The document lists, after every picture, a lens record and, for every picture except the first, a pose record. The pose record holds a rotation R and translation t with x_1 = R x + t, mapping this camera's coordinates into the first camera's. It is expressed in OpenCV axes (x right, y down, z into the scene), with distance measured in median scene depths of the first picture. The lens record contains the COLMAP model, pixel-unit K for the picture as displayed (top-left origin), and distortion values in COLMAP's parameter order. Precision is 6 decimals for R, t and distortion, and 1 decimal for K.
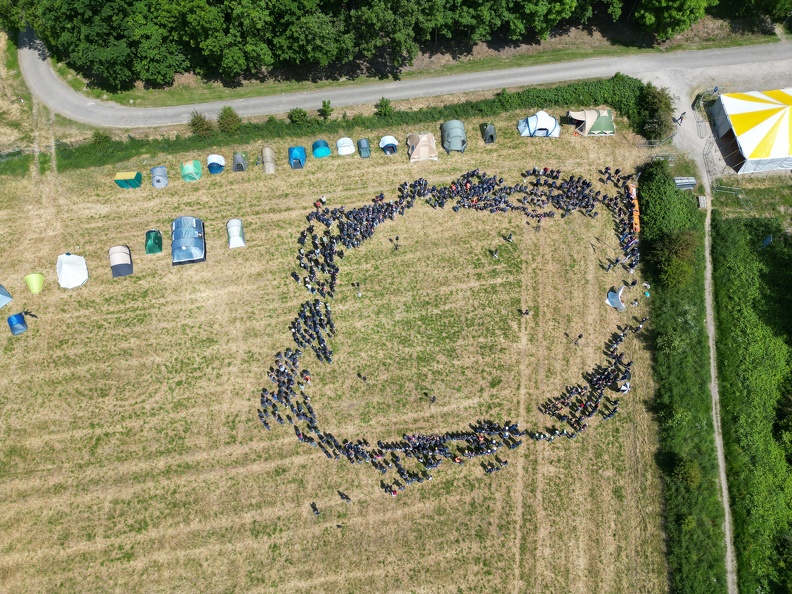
lens RADIAL K [[551.0, 0, 398.1], [0, 551.0, 297.8], [0, 0, 1]] dist [0.102392, -0.118460]
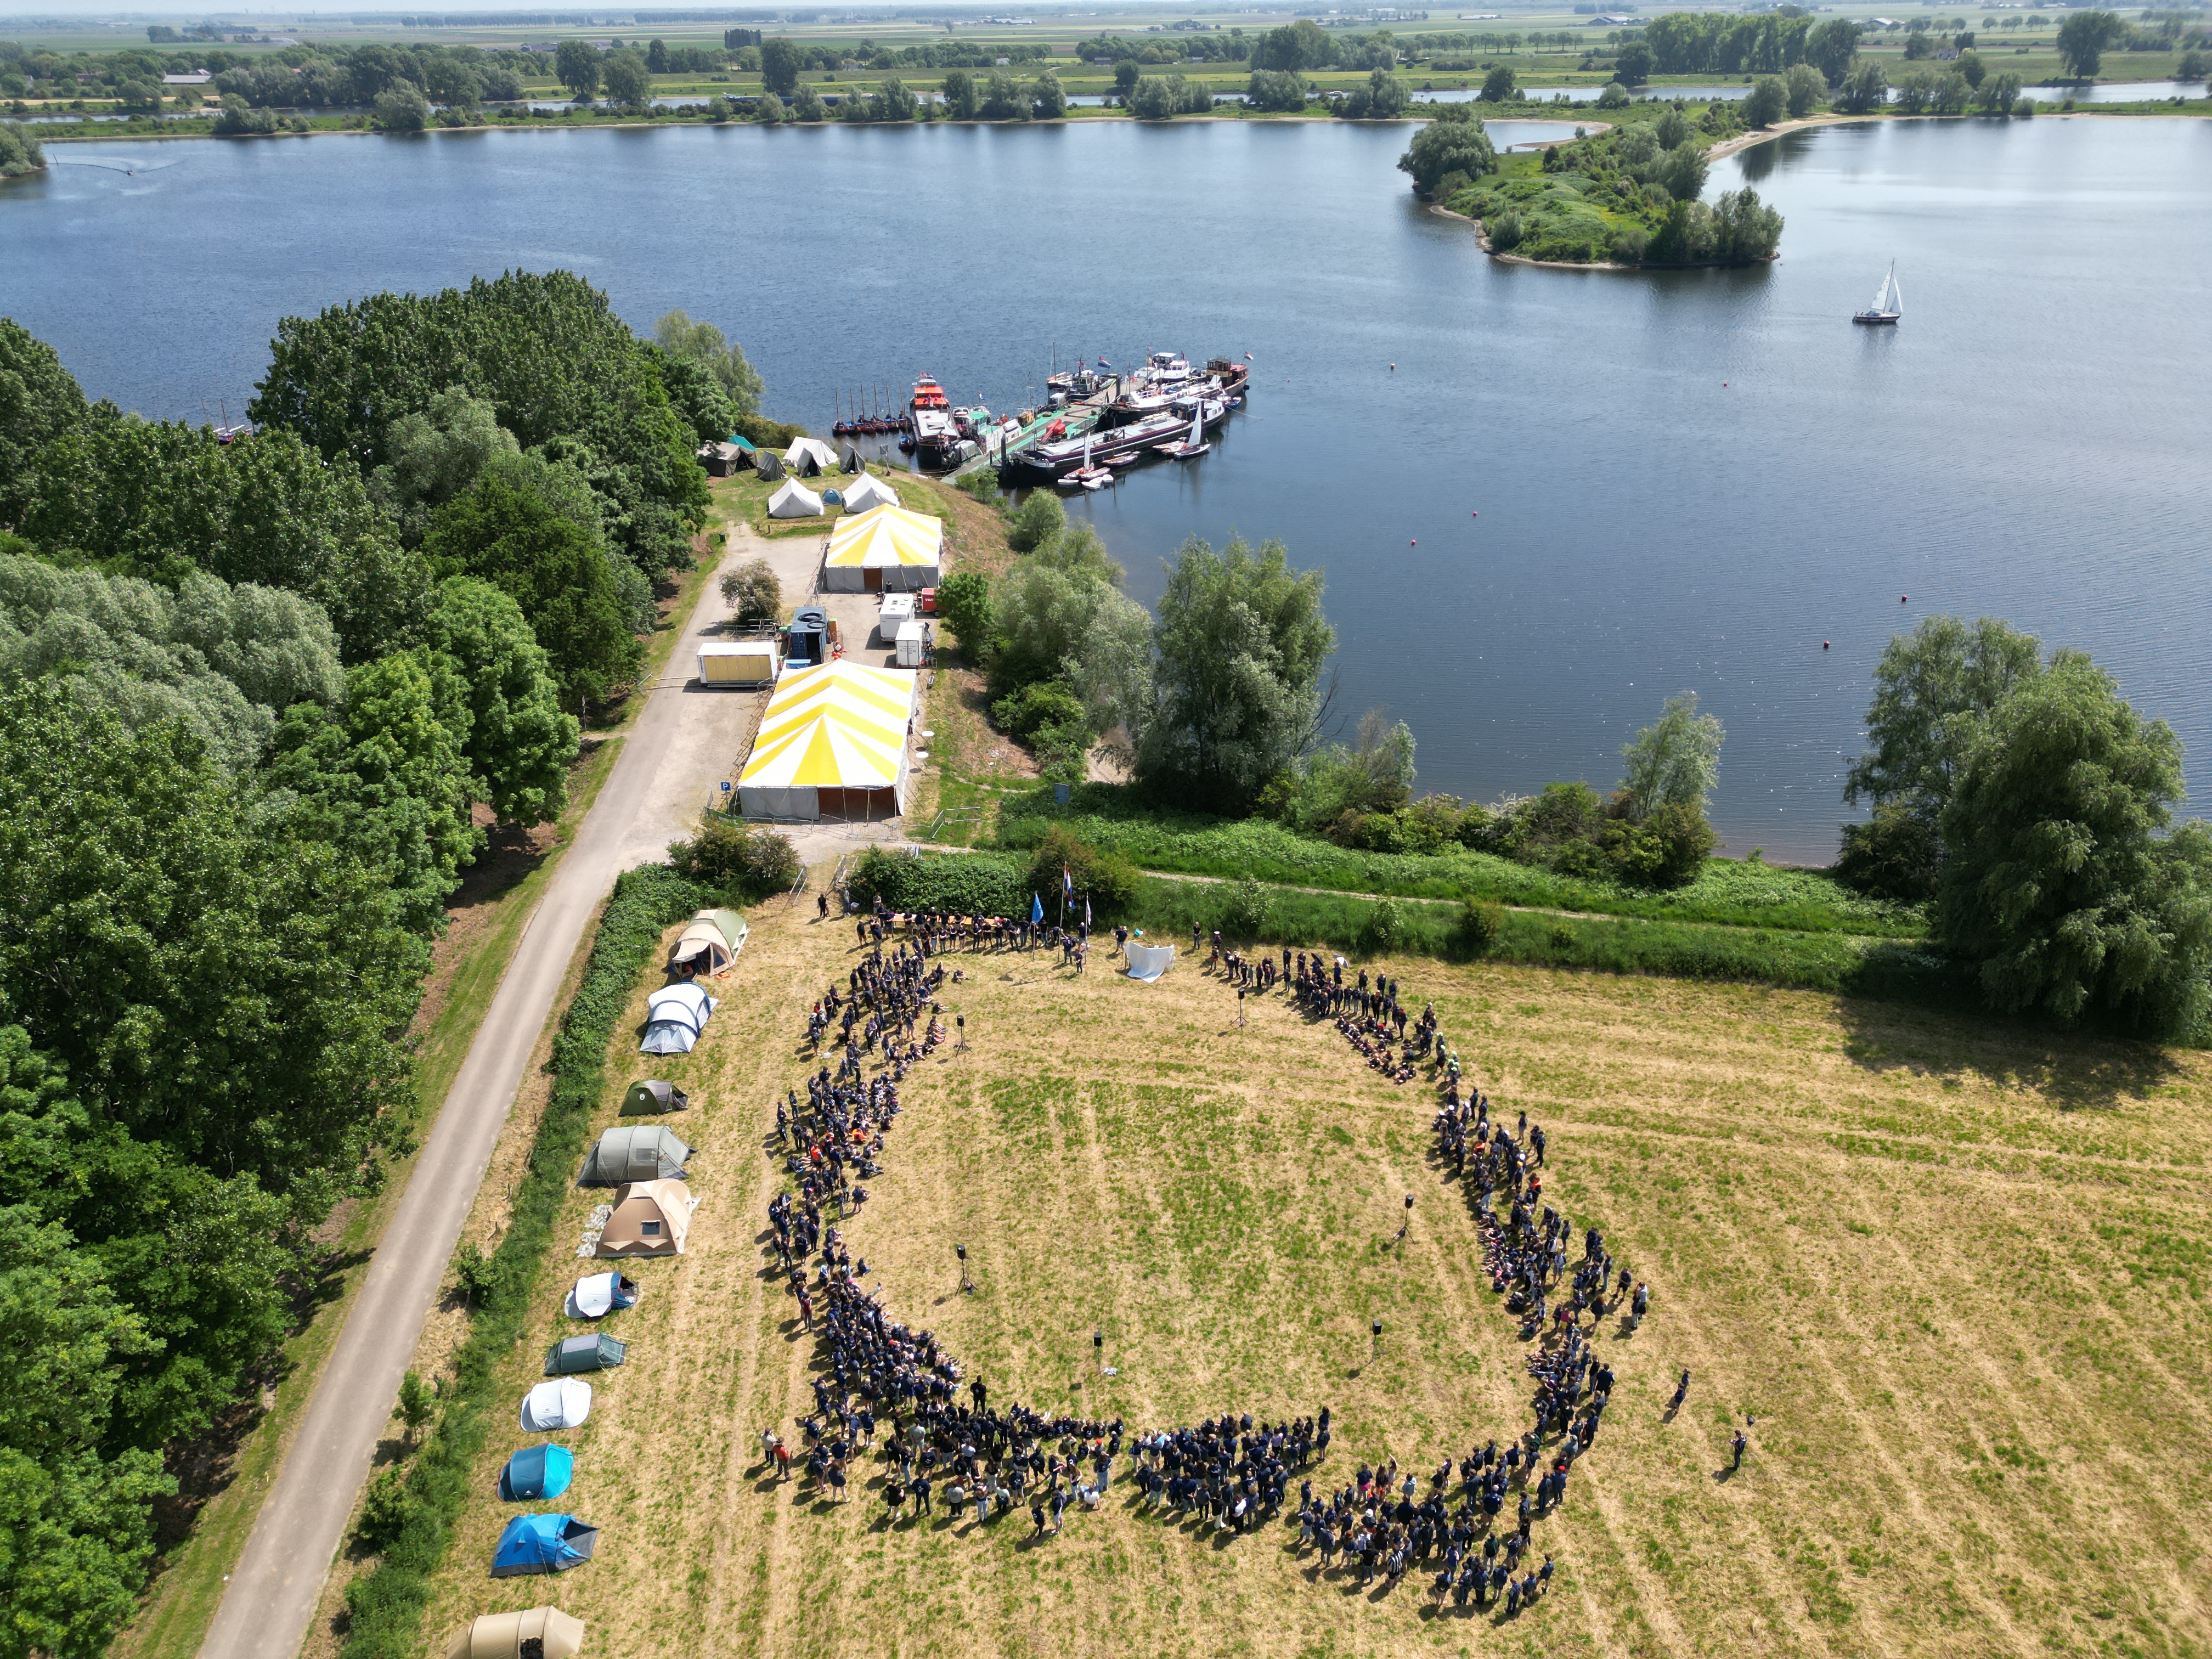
lens RADIAL K [[1538.9, 0, 1111.9], [0, 1538.9, 831.7], [0, 0, 1]] dist [0.102392, -0.118460]
pose [[0.049264, -0.466242, 0.883284, -0.792696], [0.912288, 0.381001, 0.150229, -0.286480], [-0.406575, 0.798409, 0.444117, 0.309249]]
